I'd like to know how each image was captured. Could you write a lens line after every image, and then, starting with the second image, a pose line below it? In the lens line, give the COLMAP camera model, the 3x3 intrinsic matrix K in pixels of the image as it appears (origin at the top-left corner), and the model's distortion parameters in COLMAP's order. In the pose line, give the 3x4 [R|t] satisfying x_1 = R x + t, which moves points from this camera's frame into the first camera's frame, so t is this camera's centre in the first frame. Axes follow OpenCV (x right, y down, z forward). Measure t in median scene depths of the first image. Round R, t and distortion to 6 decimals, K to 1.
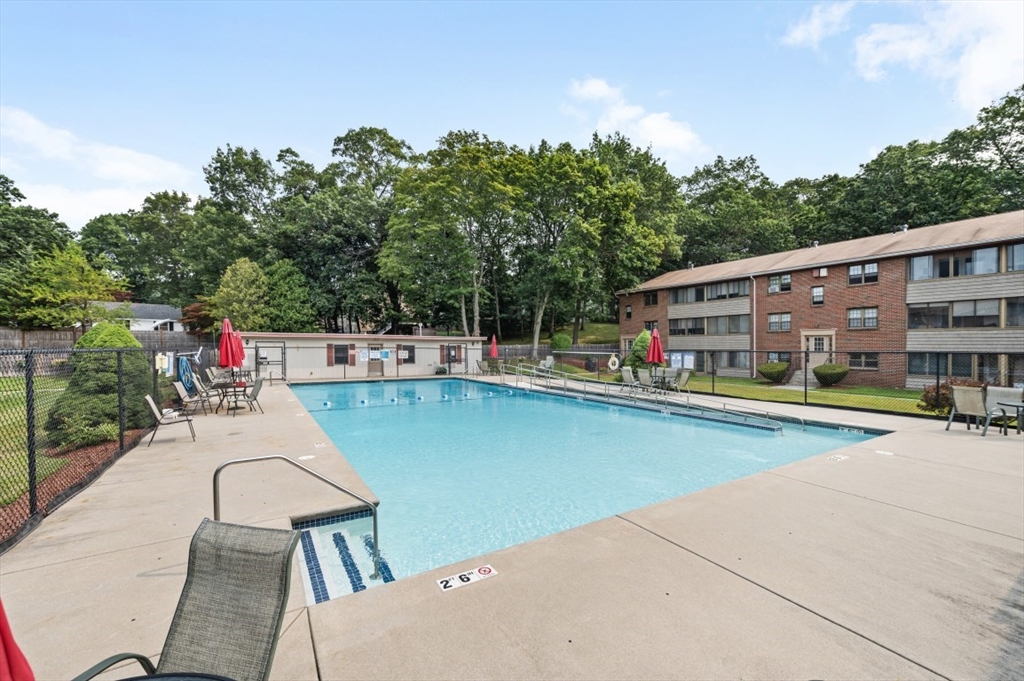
lens RADIAL K [[413.1, 0, 509.3], [0, 413.1, 342.7], [0, 0, 1]] dist [-0.009203, 0.001250]
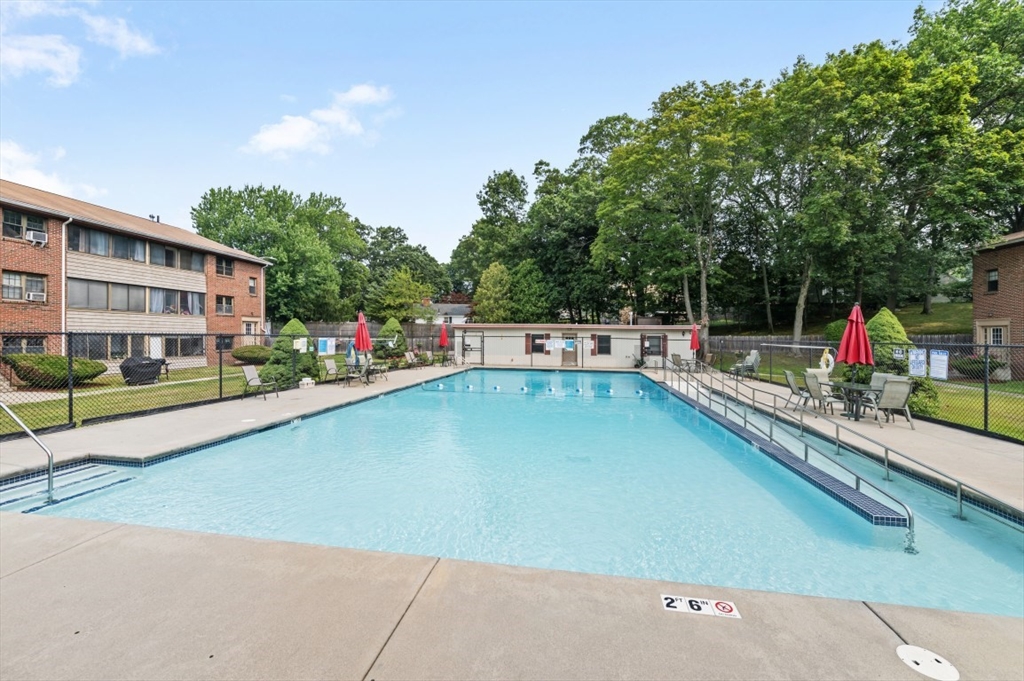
lens RADIAL K [[413.1, 0, 510.1], [0, 413.1, 337.9], [0, 0, 1]] dist [-0.009203, 0.001250]
pose [[0.751861, 0.006957, -0.659285, 0.186366], [0.000181, 0.999942, 0.010758, 0.002098], [0.659322, -0.008208, 0.751816, 0.115130]]
